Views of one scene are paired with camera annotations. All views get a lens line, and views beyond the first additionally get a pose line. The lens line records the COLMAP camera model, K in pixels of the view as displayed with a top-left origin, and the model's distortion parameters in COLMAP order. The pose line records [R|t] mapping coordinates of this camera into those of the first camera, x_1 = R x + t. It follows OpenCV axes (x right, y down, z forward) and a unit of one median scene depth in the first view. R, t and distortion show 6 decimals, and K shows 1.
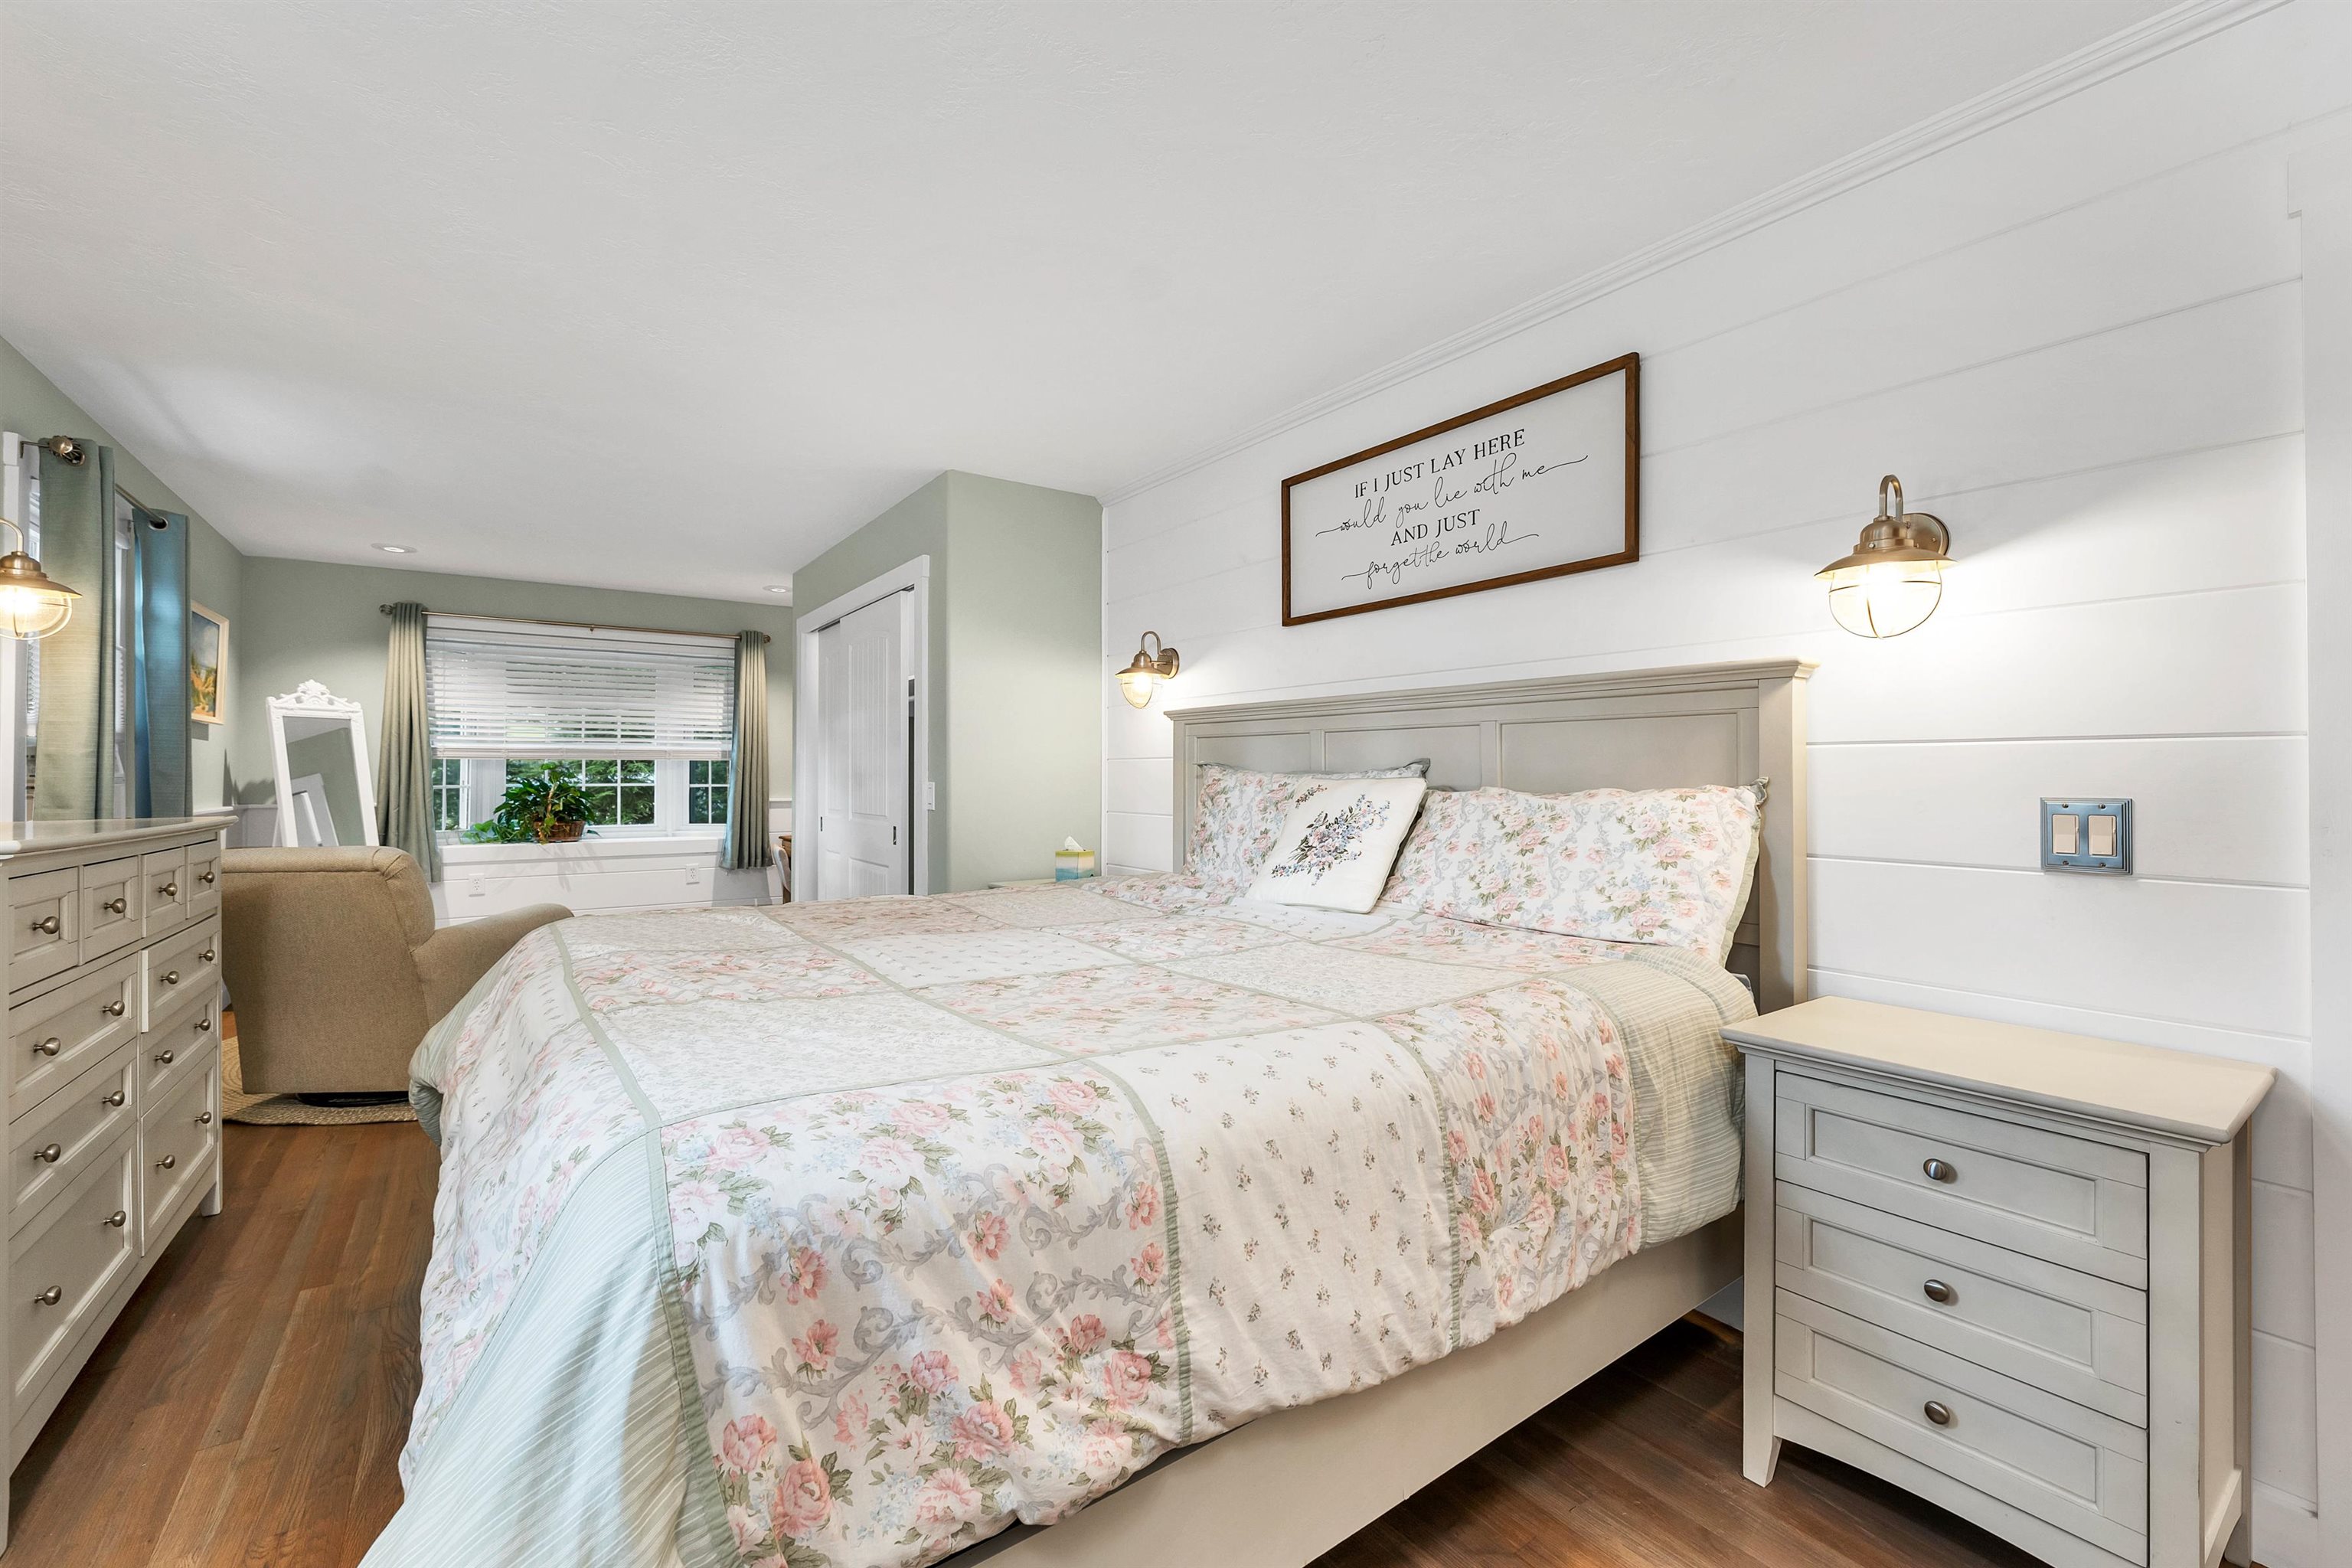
lens RADIAL K [[964.3, 0, 1176.9], [0, 964.3, 768.6], [0, 0, 1]] dist [-0.008733, -0.000030]
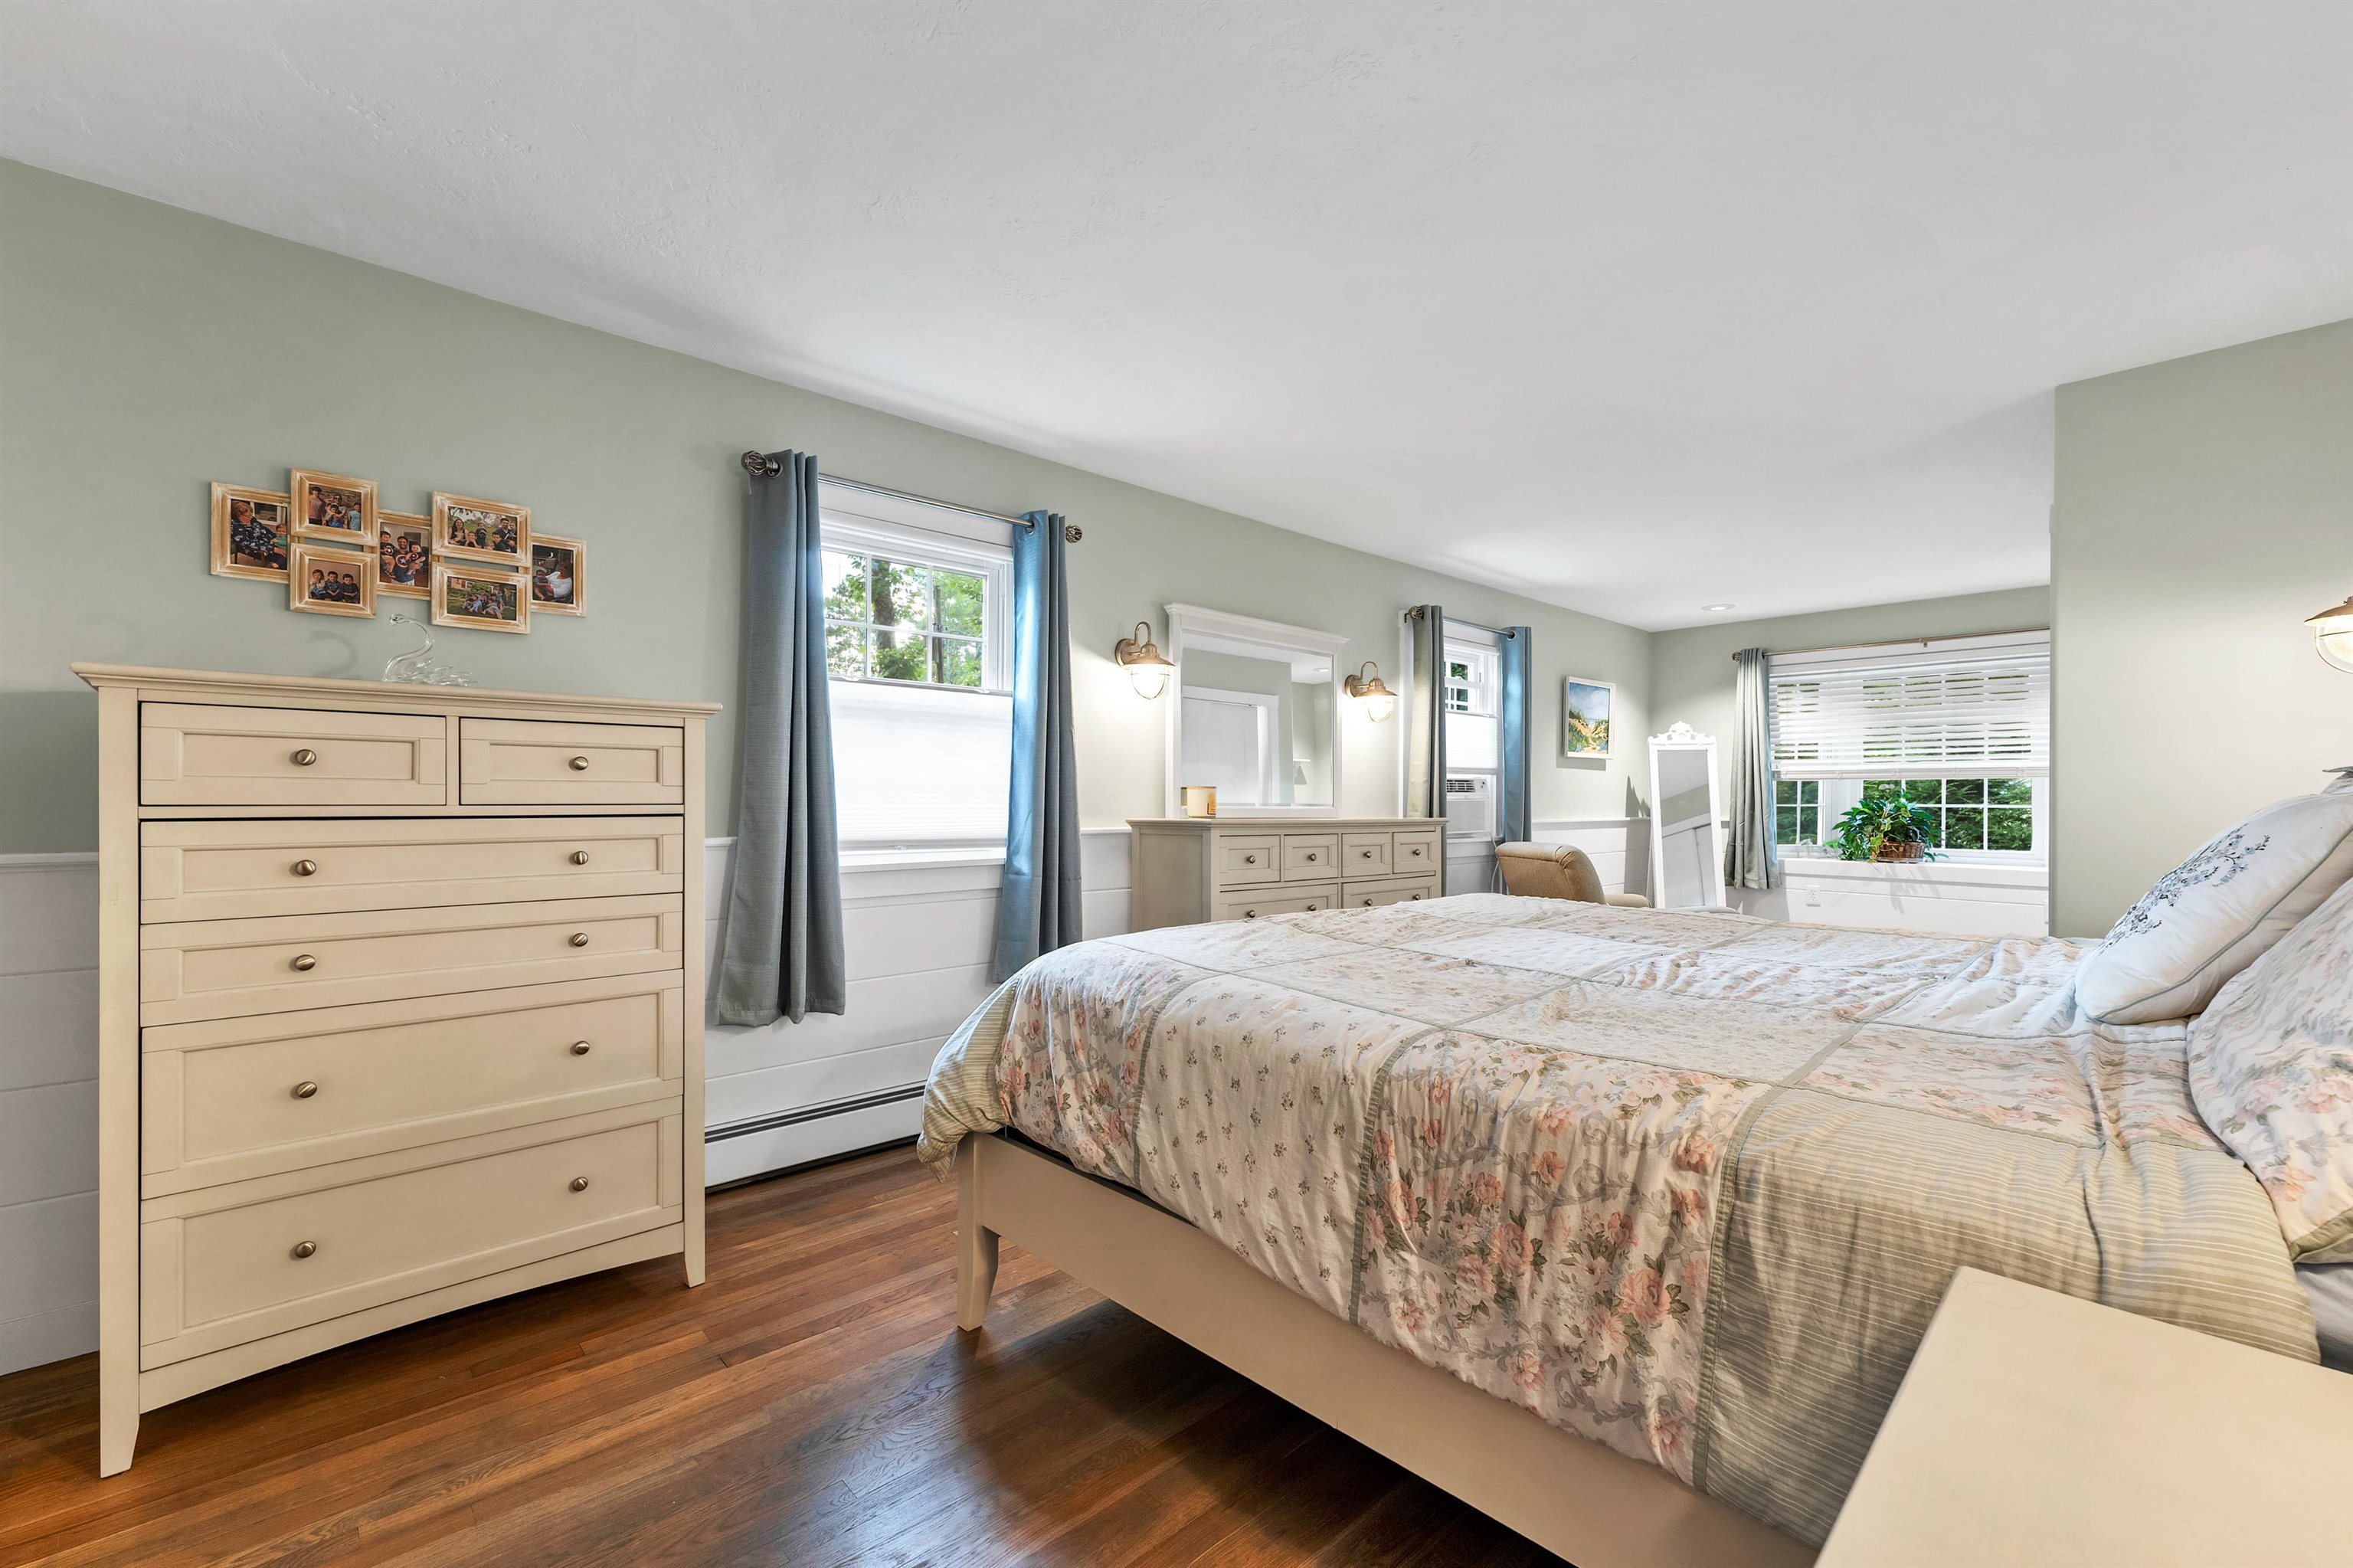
lens RADIAL K [[977.1, 0, 1176.5], [0, 977.1, 784.0], [0, 0, 1]] dist [-0.000125, -0.000066]
pose [[0.141259, -0.012167, -0.989898, 1.519770], [0.006079, 0.999916, -0.011423, 0.013715], [0.989954, -0.004404, 0.141321, 0.733119]]
